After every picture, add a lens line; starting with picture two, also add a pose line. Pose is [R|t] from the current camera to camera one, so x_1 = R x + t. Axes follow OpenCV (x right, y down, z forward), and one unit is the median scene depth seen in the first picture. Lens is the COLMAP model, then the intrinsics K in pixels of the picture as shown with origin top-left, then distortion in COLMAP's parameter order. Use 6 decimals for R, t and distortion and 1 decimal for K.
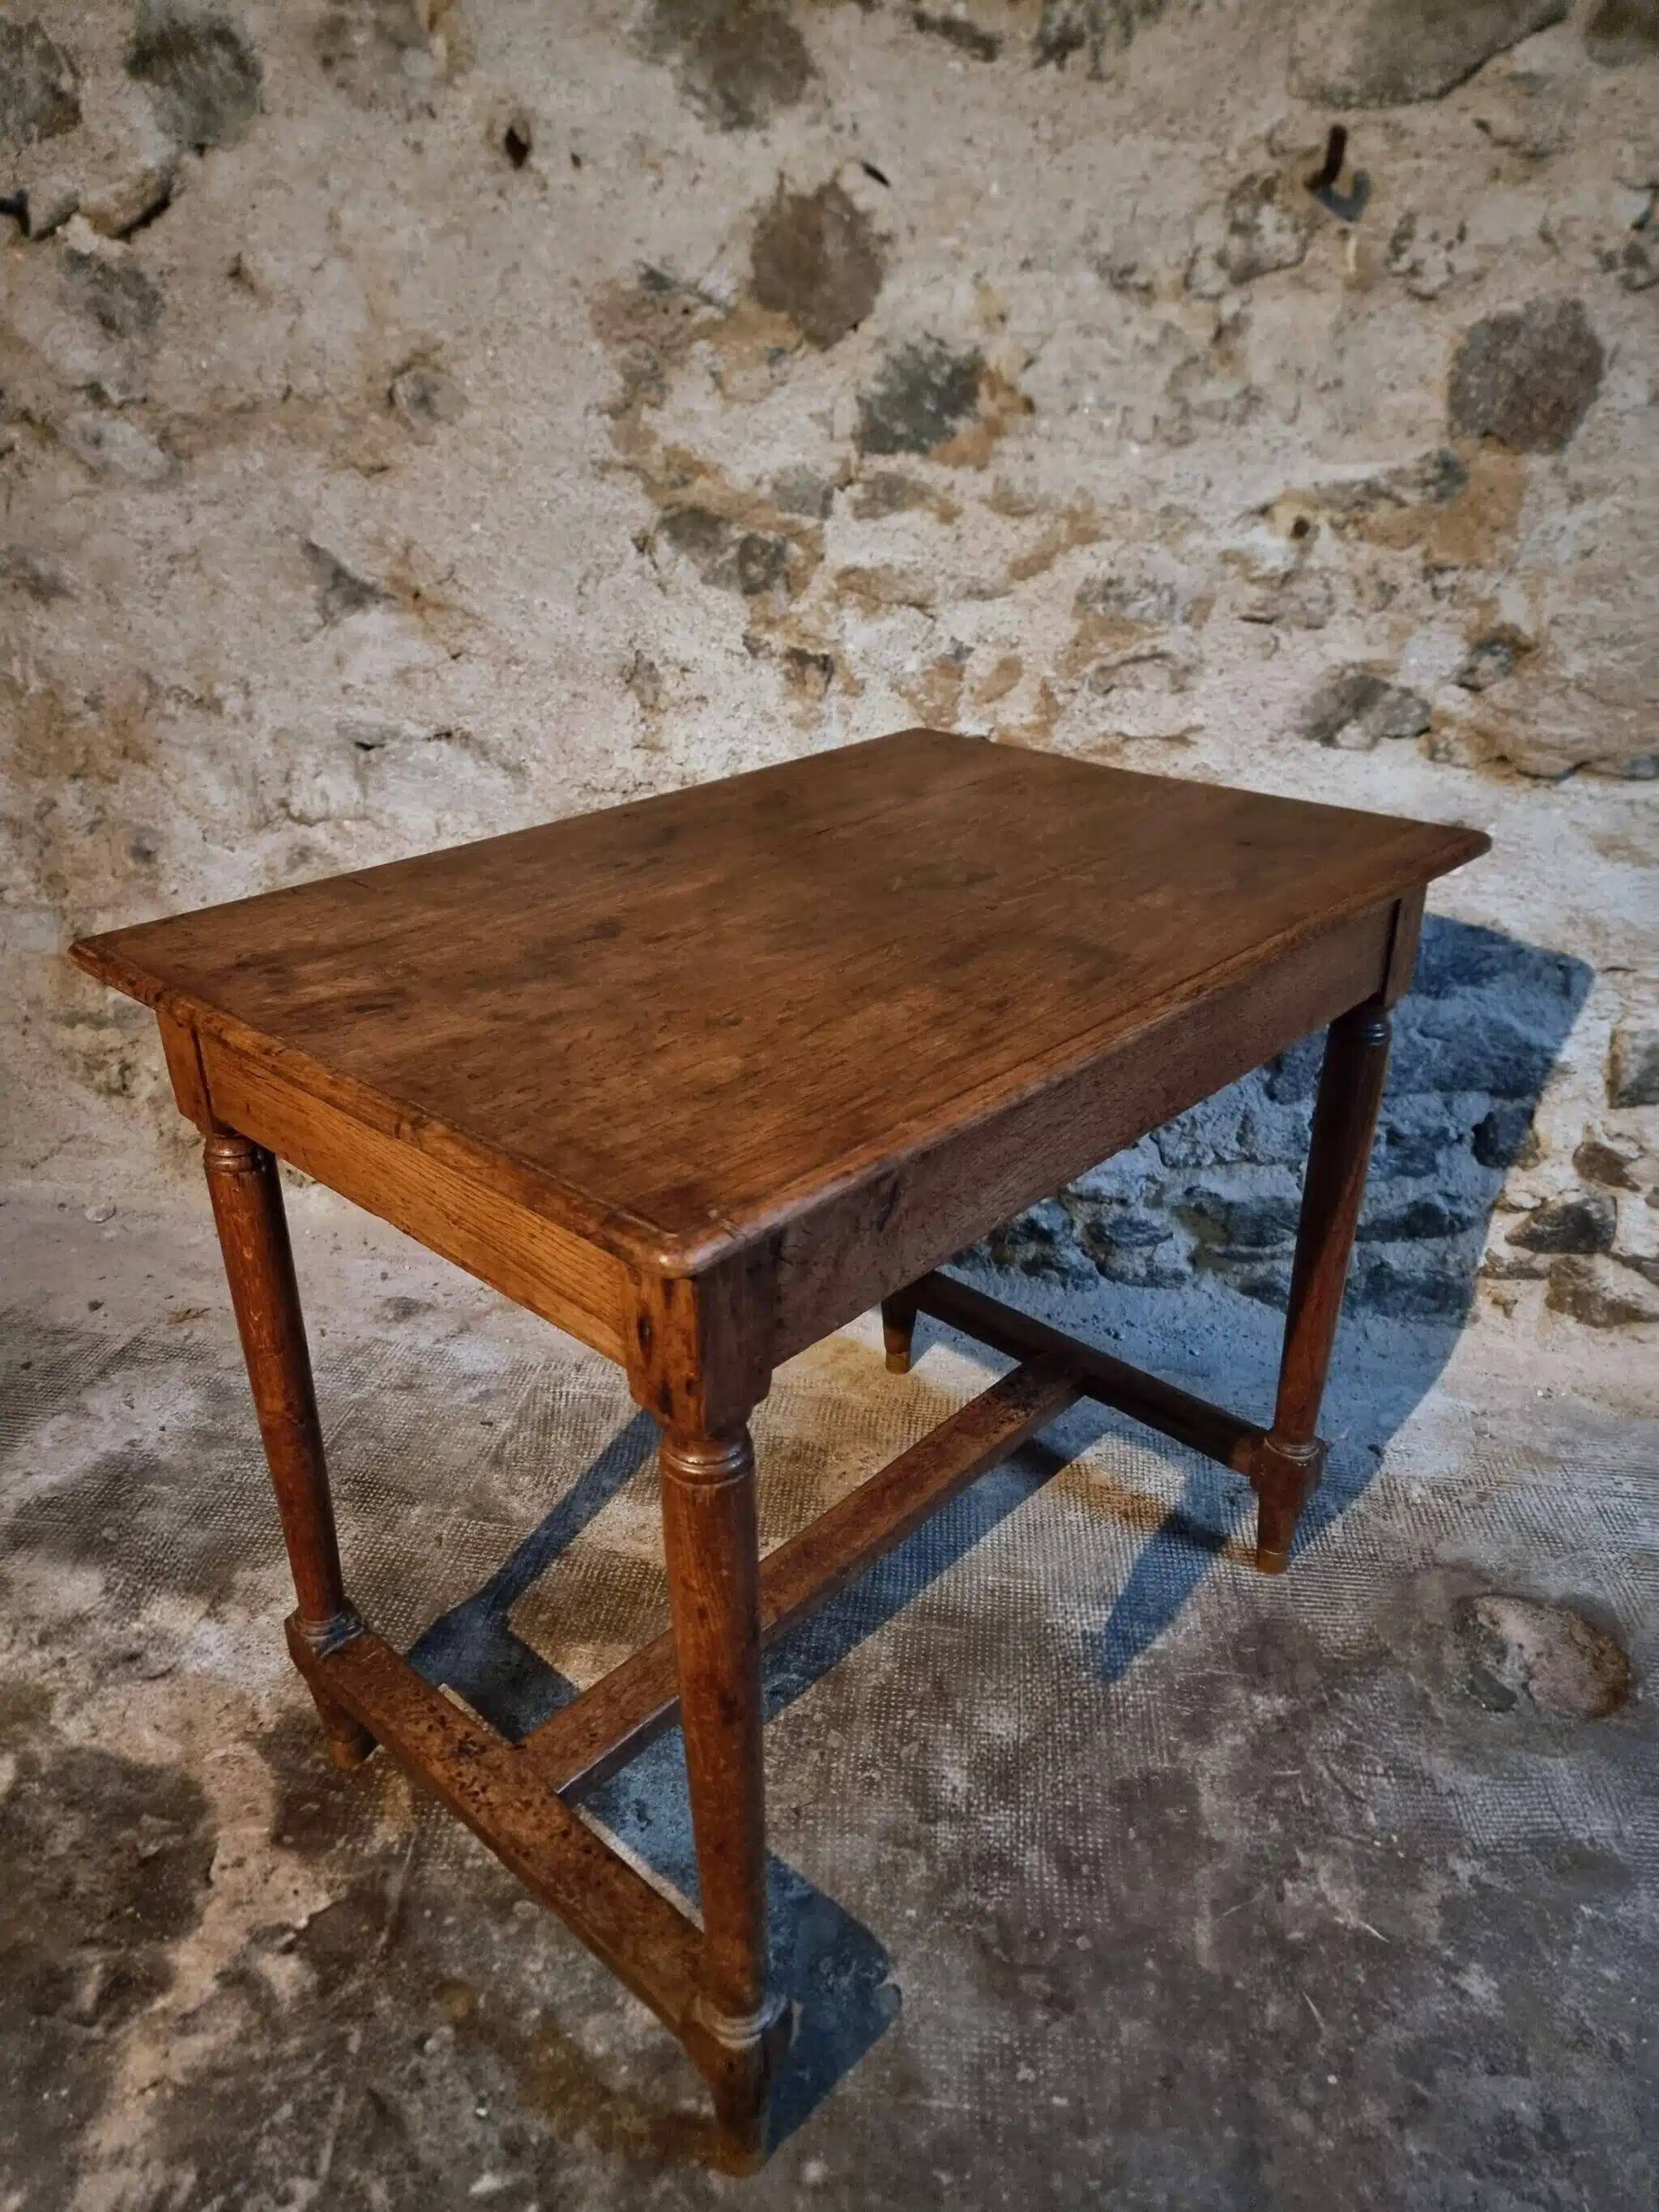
lens RADIAL K [[1543.2, 0, 803.1], [0, 1543.2, 1125.3], [0, 0, 1]] dist [0.069076, -0.074745]
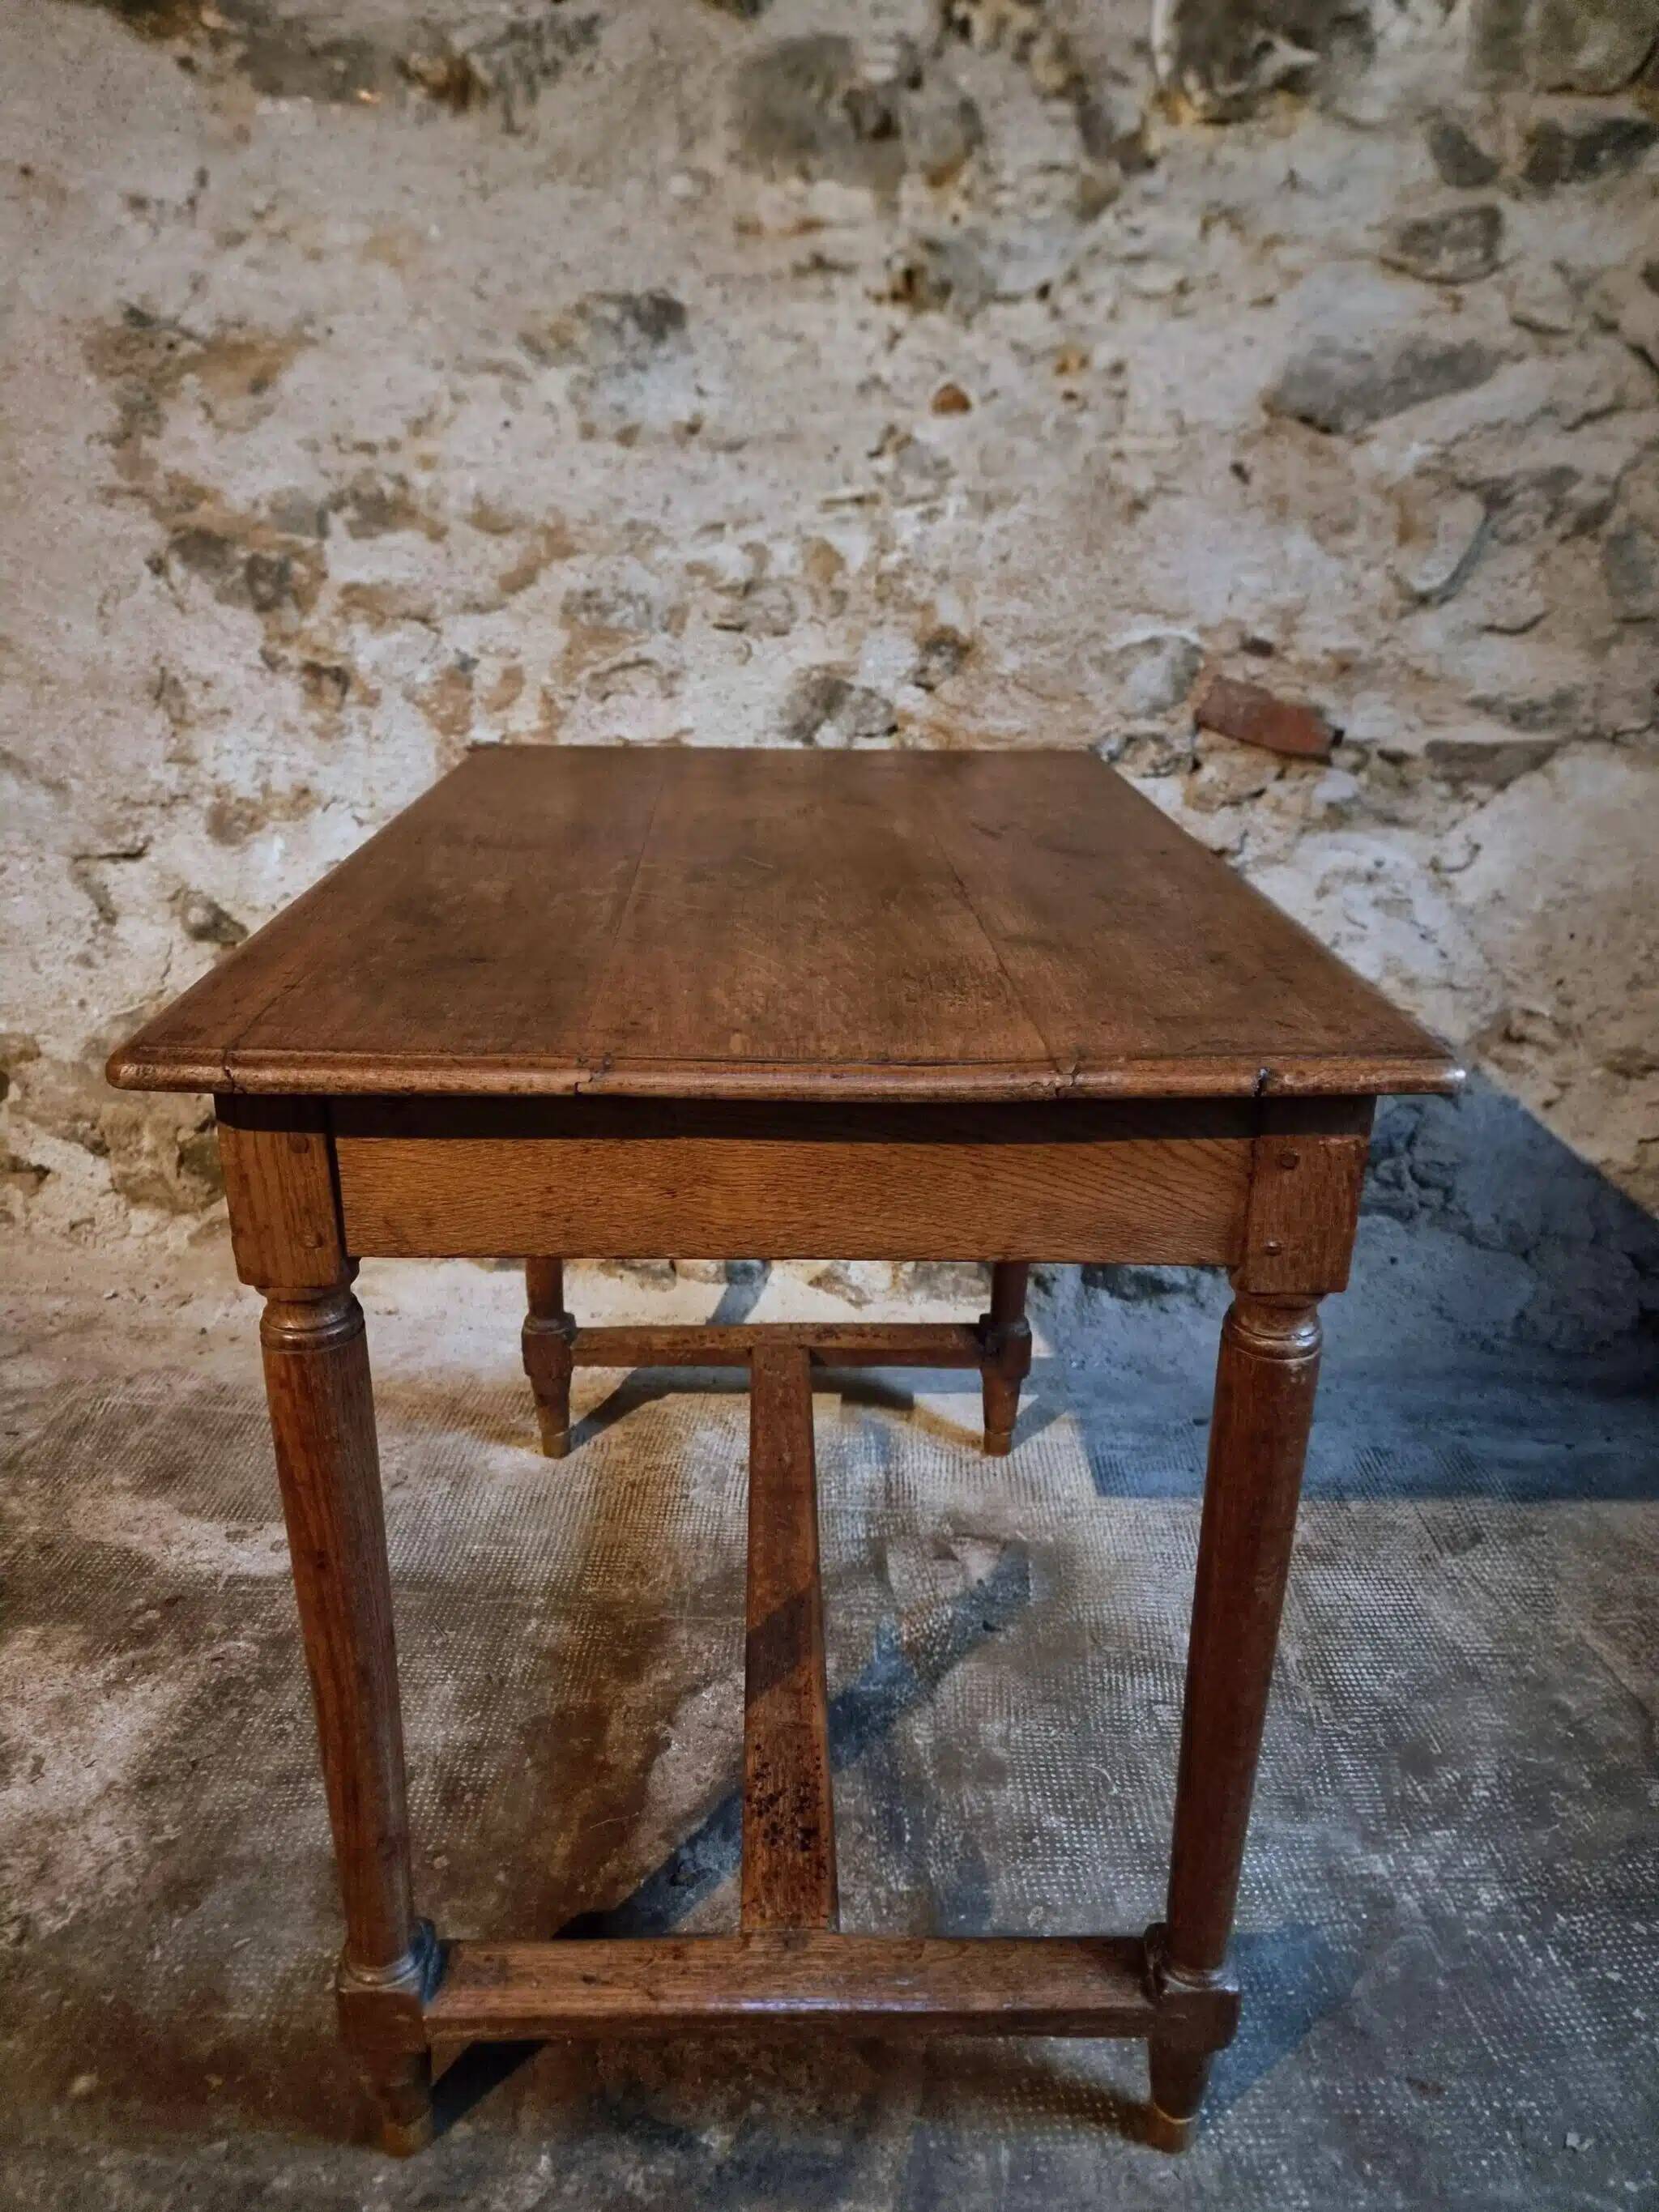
lens RADIAL K [[1553.5, 0, 804.9], [0, 1553.5, 1124.6], [0, 0, 1]] dist [0.059791, -0.056915]
pose [[0.998368, -0.027506, 0.050048, 0.275679], [0.031773, 0.995740, -0.086553, 0.108236], [-0.047454, 0.088002, 0.994989, -0.038620]]
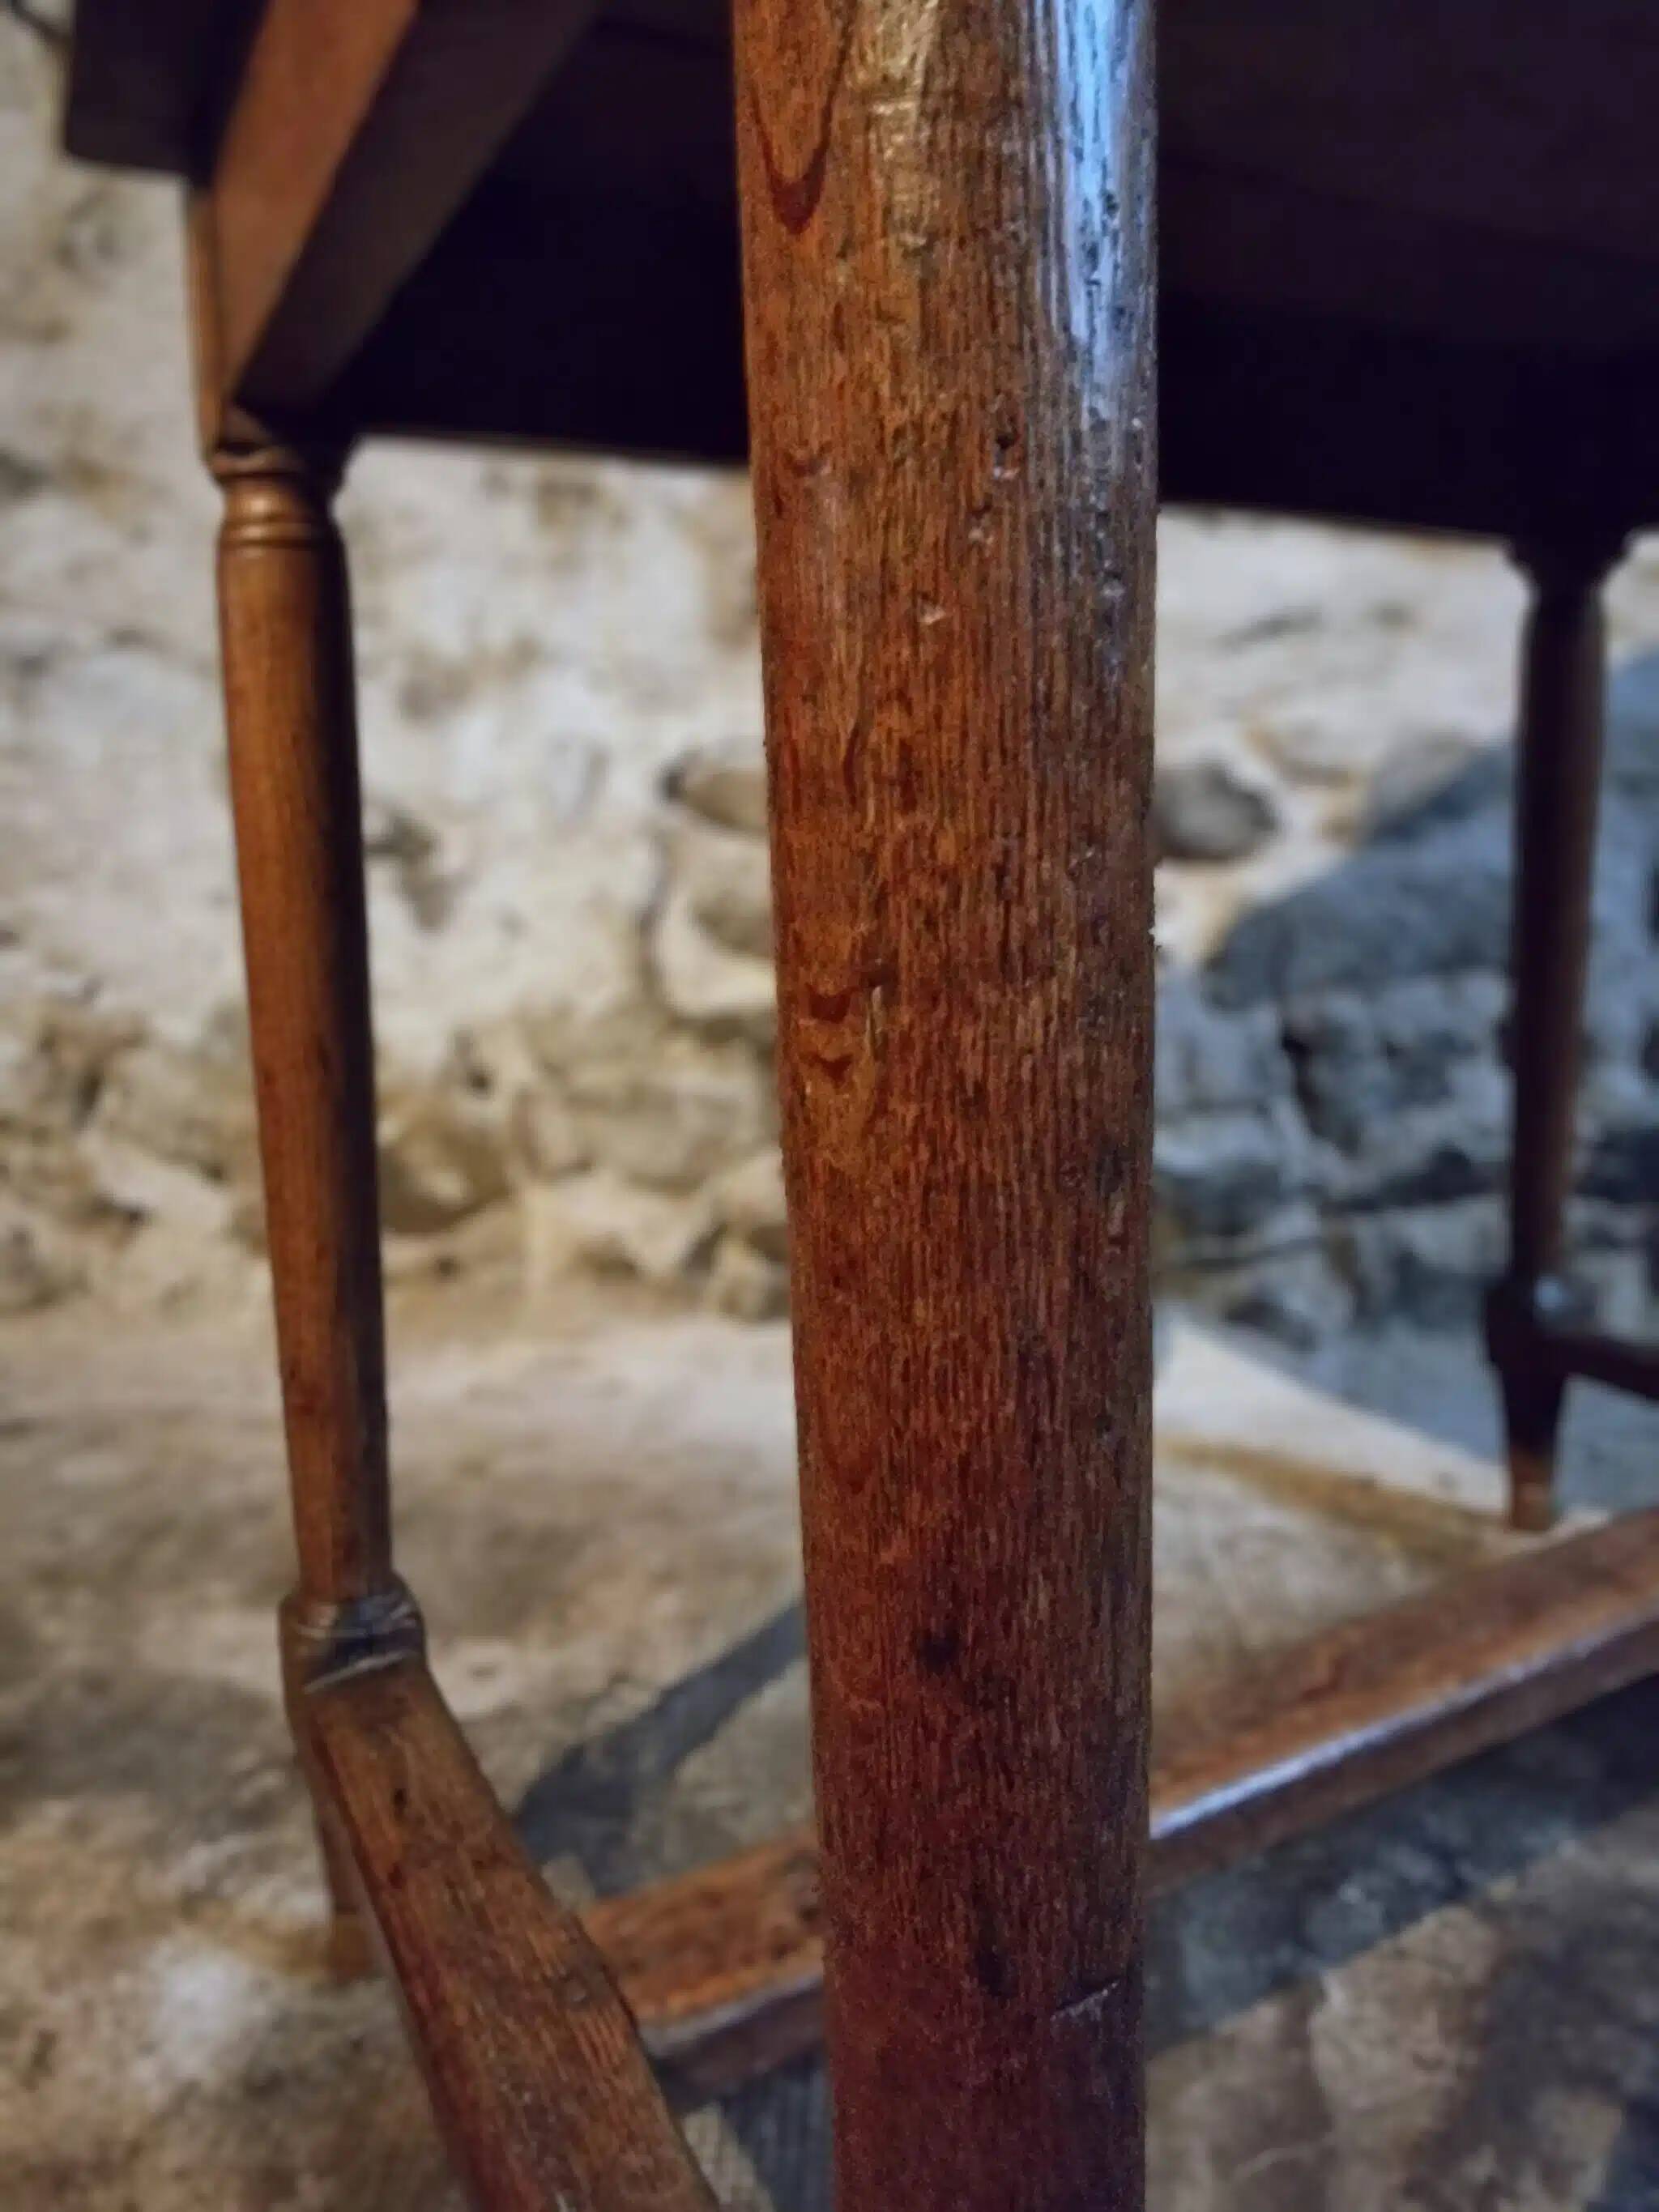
lens RADIAL K [[1568.3, 0, 845.9], [0, 1568.3, 1008.6], [0, 0, 1]] dist [0.001730, -0.005793]
pose [[0.998369, -0.048952, 0.029376, 0.118963], [0.056227, 0.932242, -0.357439, 0.259373], [-0.009888, 0.358508, 0.933474, 0.346055]]
